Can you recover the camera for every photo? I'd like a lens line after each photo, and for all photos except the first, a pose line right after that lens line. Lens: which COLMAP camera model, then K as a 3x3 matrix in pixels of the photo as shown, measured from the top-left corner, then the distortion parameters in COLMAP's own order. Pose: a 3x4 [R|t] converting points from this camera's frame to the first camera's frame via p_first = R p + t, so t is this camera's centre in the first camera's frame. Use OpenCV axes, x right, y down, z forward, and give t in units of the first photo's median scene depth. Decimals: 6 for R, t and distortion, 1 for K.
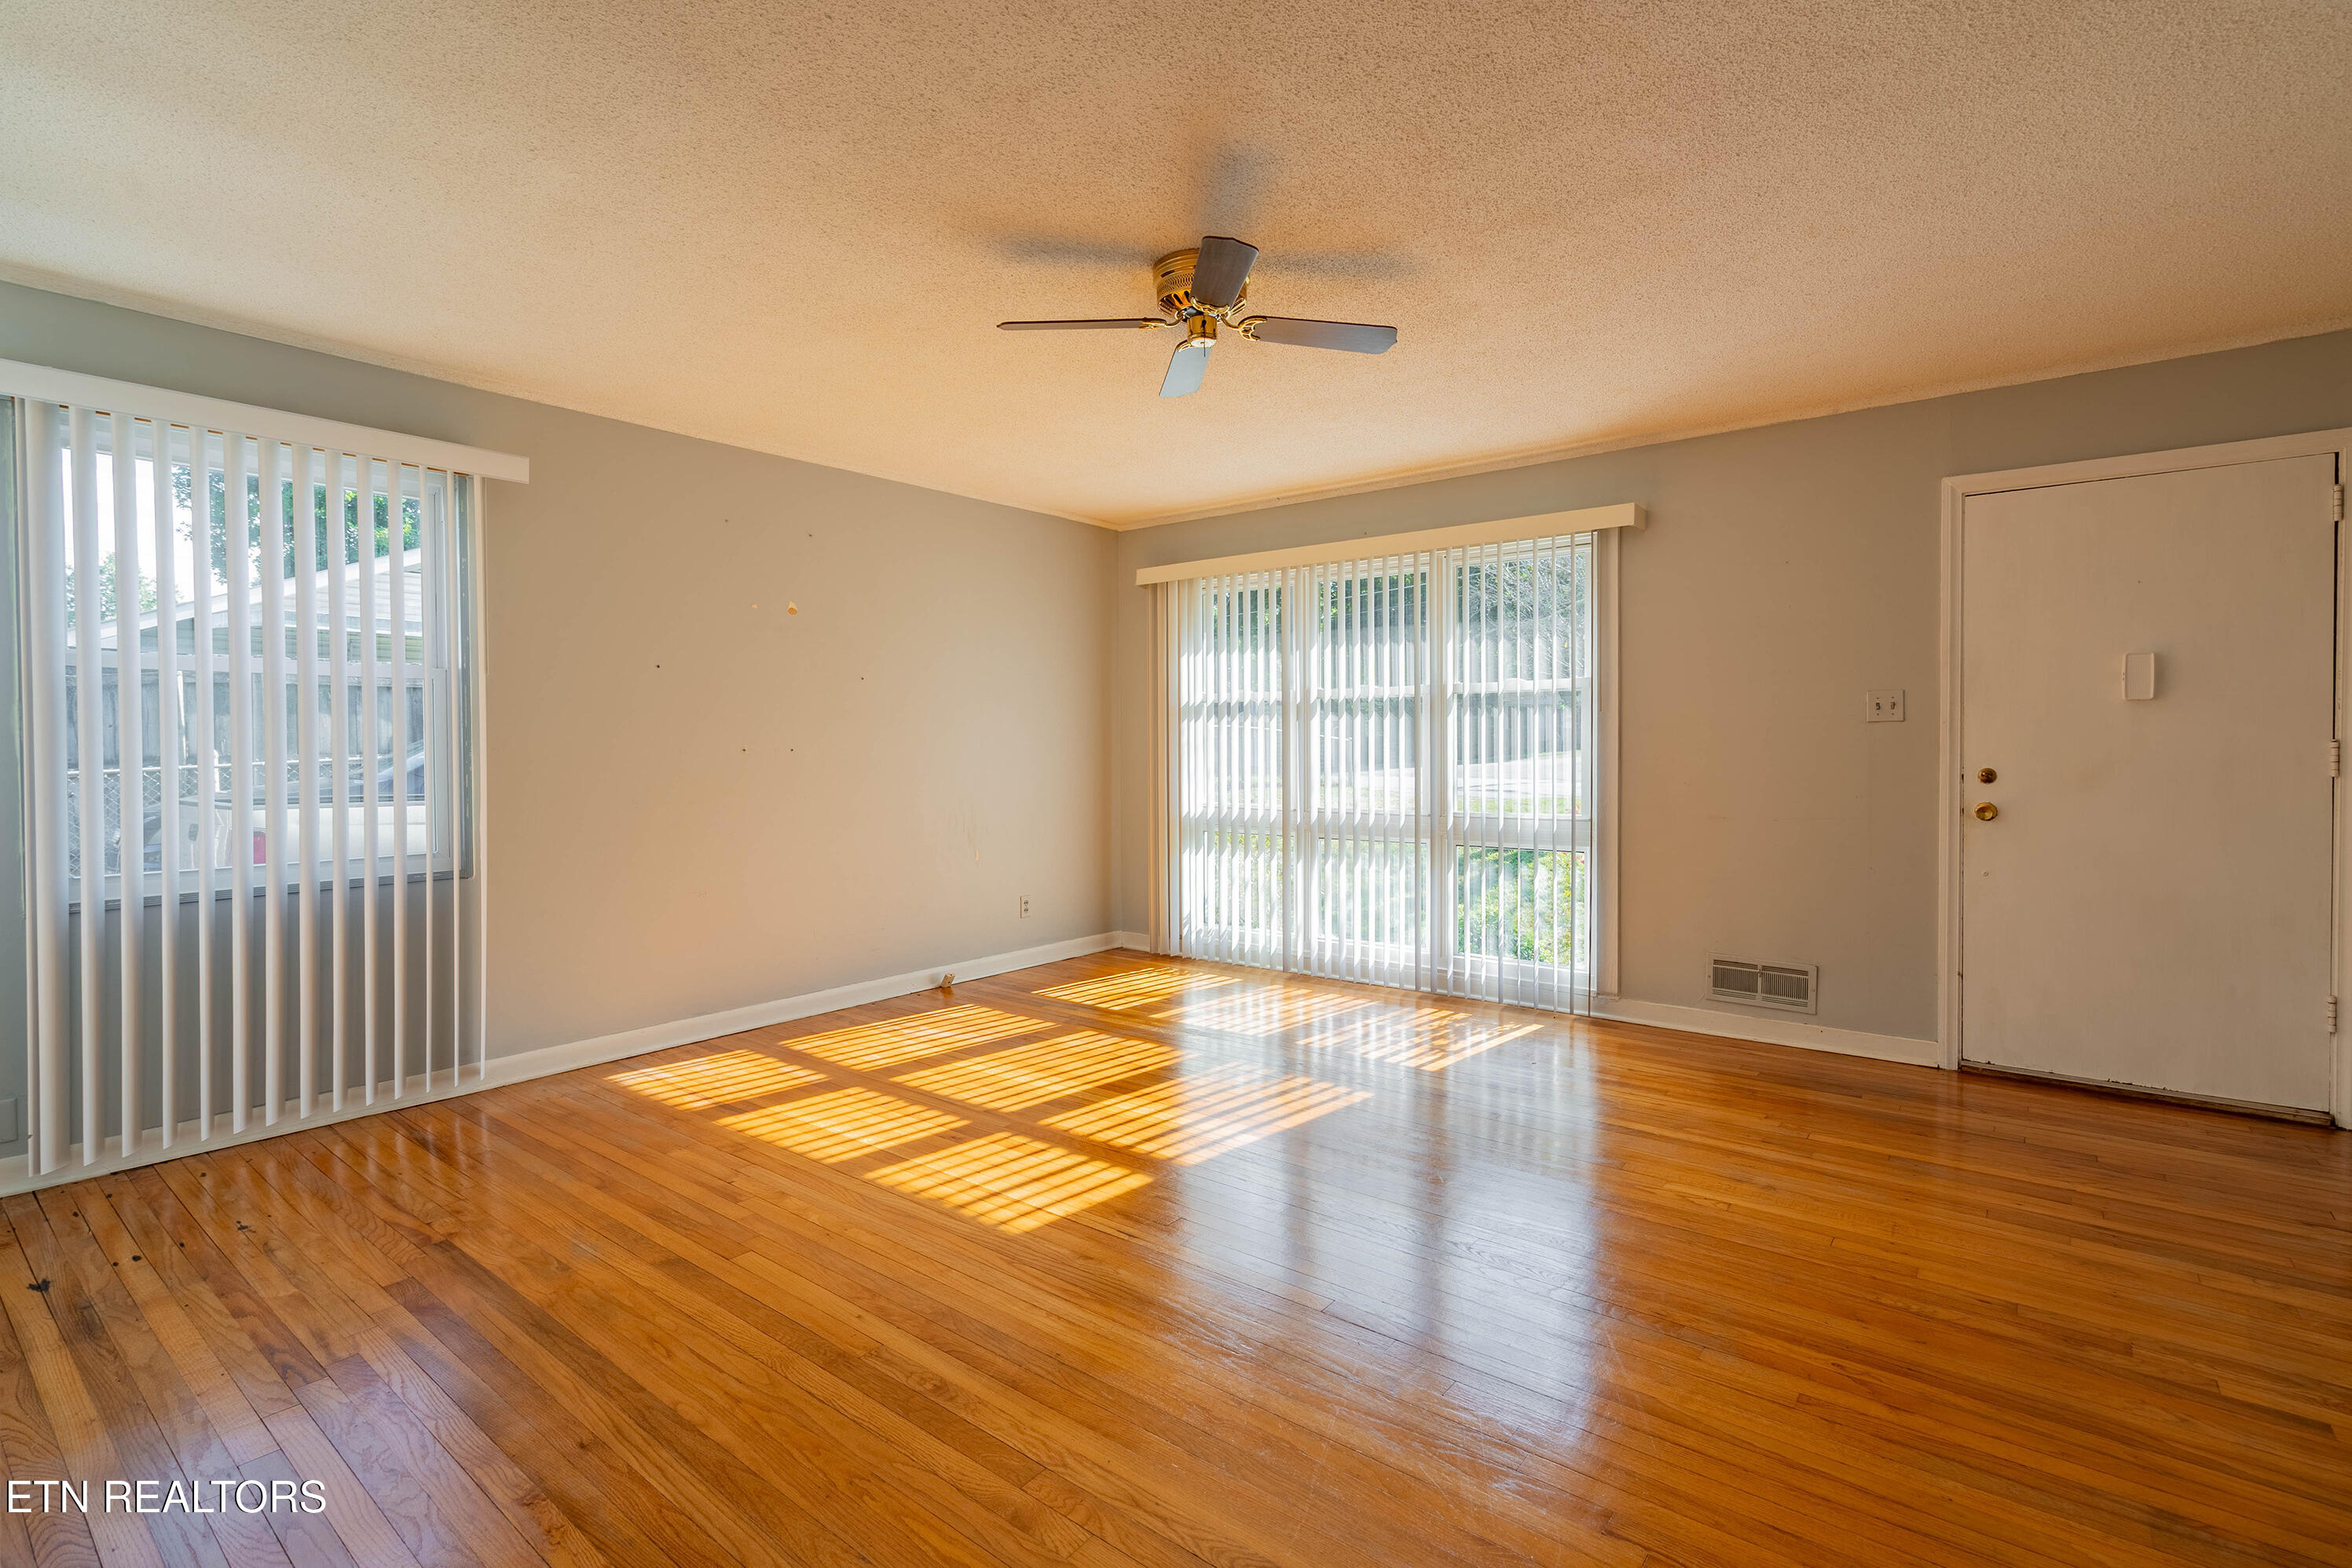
lens RADIAL K [[1118.7, 0, 1170.9], [0, 1118.7, 765.8], [0, 0, 1]] dist [-0.006701, 0.000942]
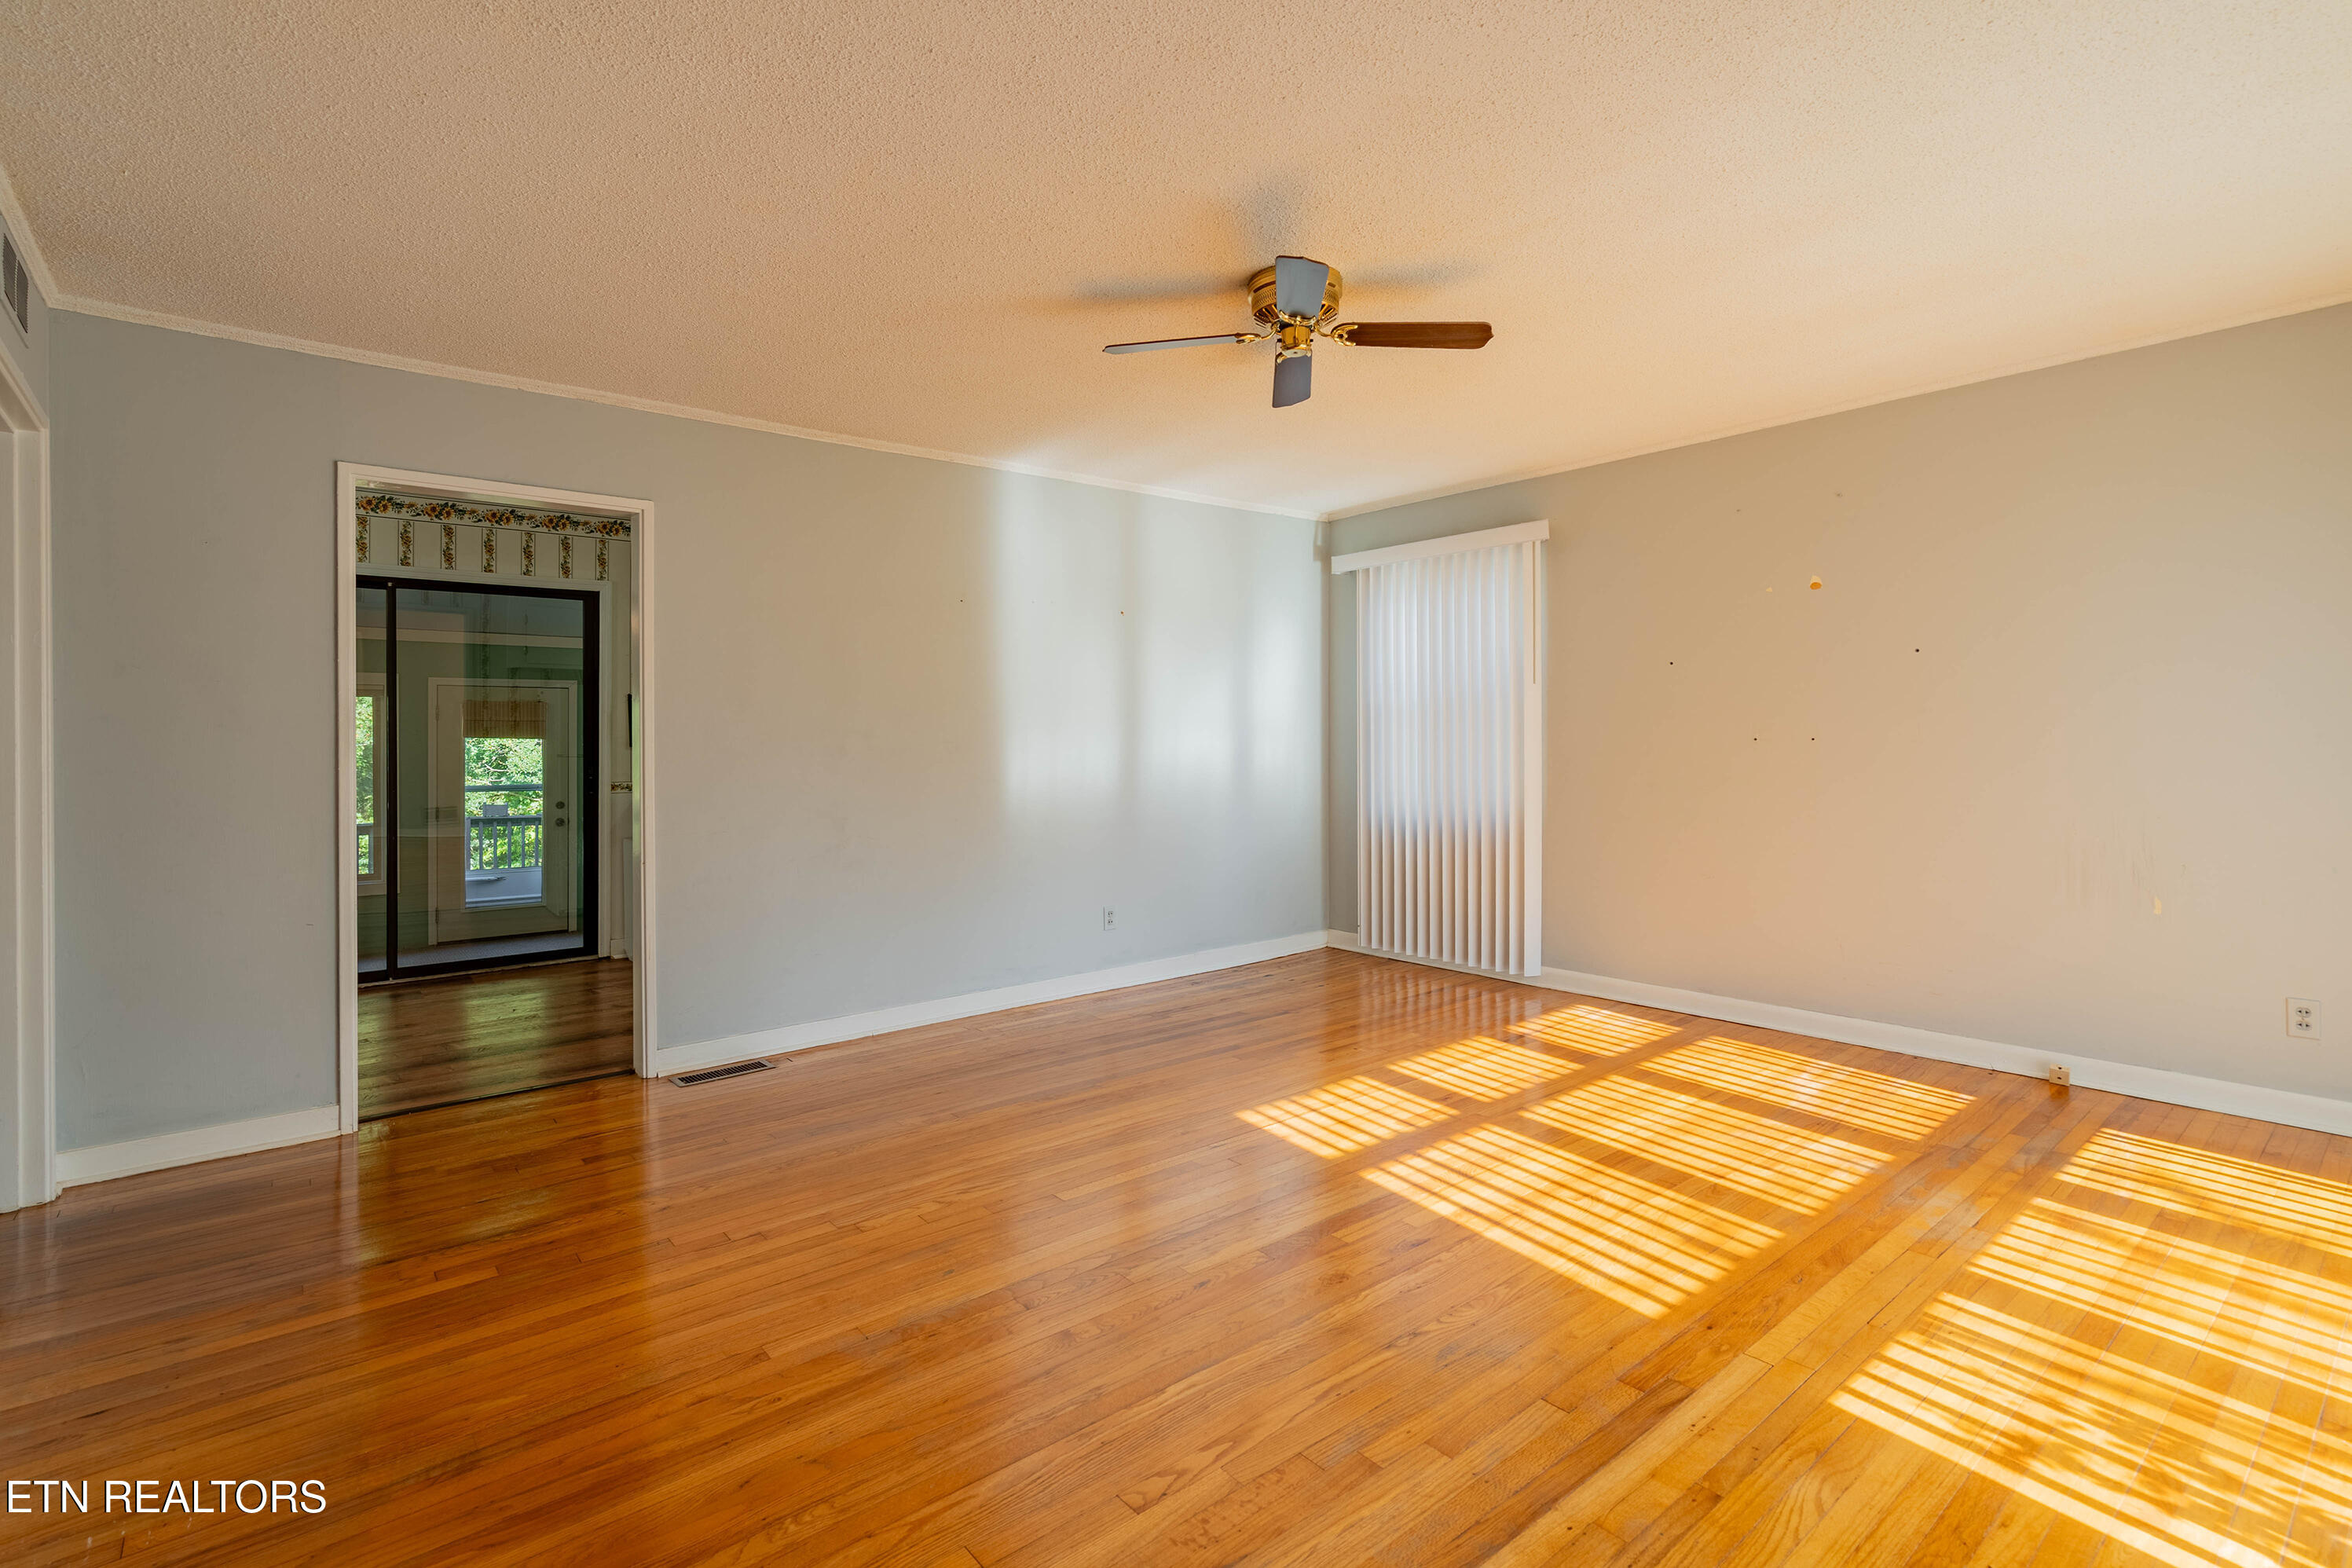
lens RADIAL K [[1118.7, 0, 1183.4], [0, 1118.7, 723.4], [0, 0, 1]] dist [-0.006701, 0.000942]
pose [[-0.208995, -0.003306, -0.977911, 0.898322], [-0.010424, 0.999945, -0.001152, -0.027787], [0.977861, 0.009953, -0.209018, 0.943480]]
